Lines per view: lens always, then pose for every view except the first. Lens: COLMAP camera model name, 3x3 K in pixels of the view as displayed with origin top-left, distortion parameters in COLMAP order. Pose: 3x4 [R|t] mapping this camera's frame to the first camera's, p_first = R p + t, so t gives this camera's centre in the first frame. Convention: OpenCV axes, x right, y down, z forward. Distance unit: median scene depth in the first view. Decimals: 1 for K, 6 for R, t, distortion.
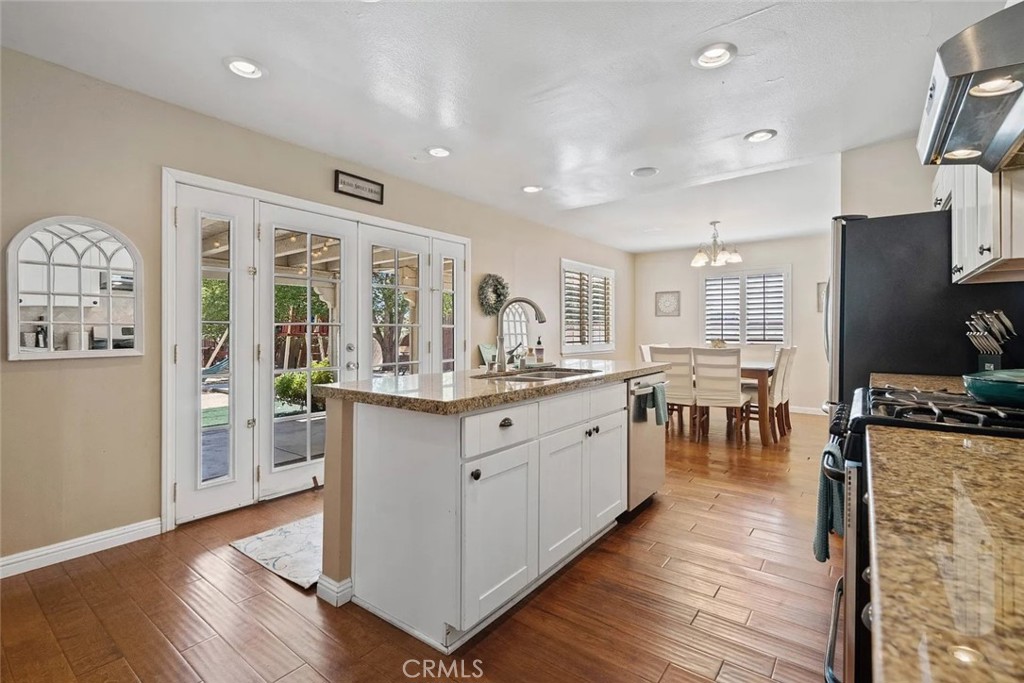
lens RADIAL K [[468.6, 0, 515.9], [0, 468.6, 334.8], [0, 0, 1]] dist [-0.002970, 0.000740]
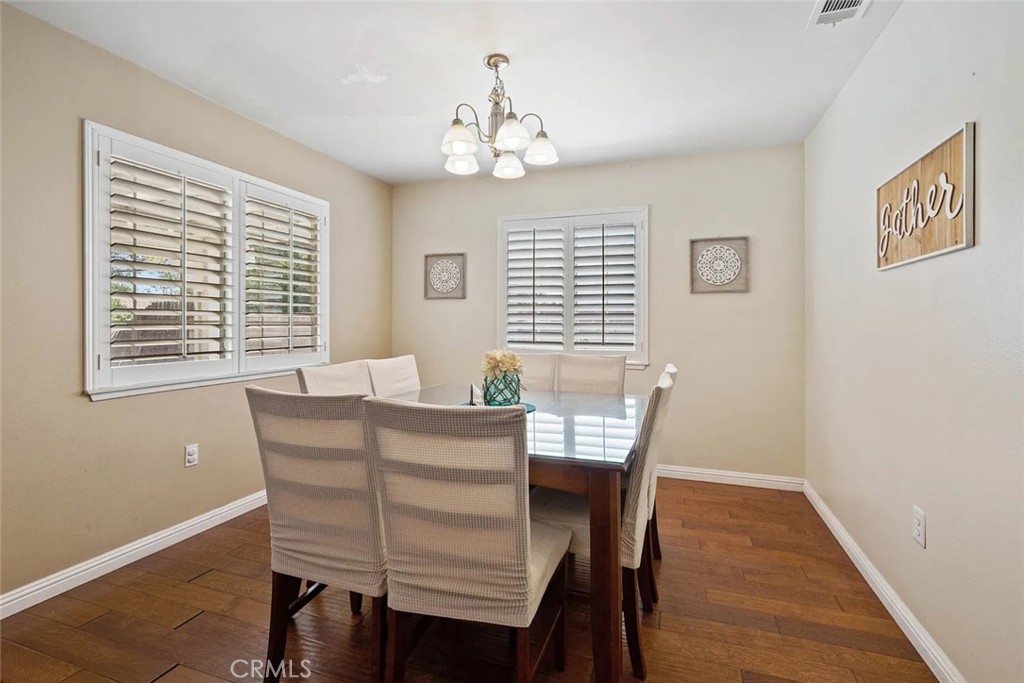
lens RADIAL K [[468.6, 0, 512.4], [0, 468.6, 332.1], [0, 0, 1]] dist [-0.002970, 0.000740]
pose [[0.953876, -0.003388, 0.300182, 0.254943], [-0.001709, 0.999859, 0.016713, -0.010750], [-0.300197, -0.016455, 0.953735, 0.490917]]
